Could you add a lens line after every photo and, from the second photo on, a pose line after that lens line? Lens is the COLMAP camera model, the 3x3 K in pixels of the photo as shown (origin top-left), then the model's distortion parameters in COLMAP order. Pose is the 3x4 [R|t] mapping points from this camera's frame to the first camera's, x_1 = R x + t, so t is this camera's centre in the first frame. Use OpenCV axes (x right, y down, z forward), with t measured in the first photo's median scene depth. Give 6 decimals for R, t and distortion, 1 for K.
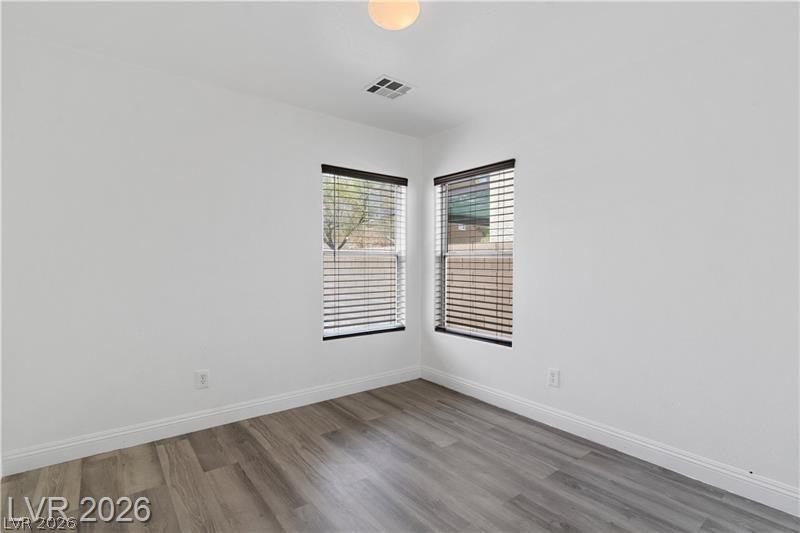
lens RADIAL K [[386.1, 0, 397.2], [0, 386.1, 270.4], [0, 0, 1]] dist [0.006228, -0.000517]
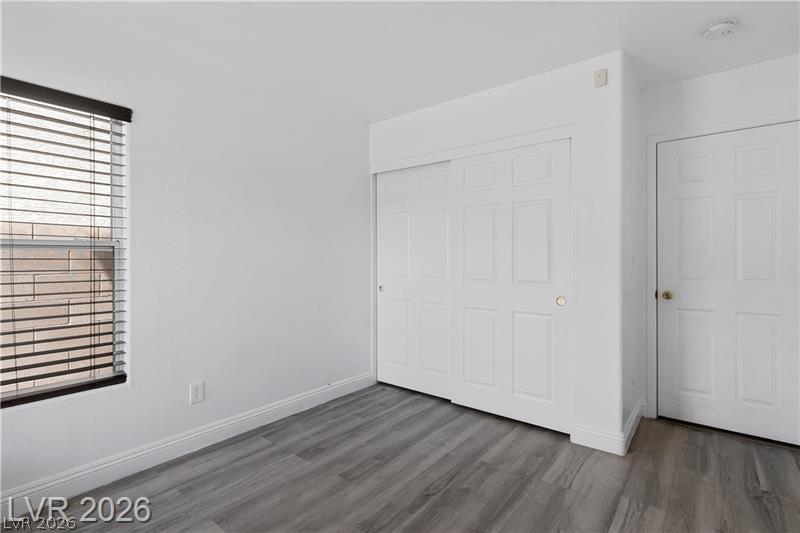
lens RADIAL K [[386.1, 0, 400.2], [0, 386.1, 257.7], [0, 0, 1]] dist [0.006228, -0.000517]
pose [[-0.242469, -0.000485, 0.970159, -0.628350], [0.014731, 0.999883, 0.004181, -0.023089], [-0.970047, 0.015306, -0.242434, 0.887853]]
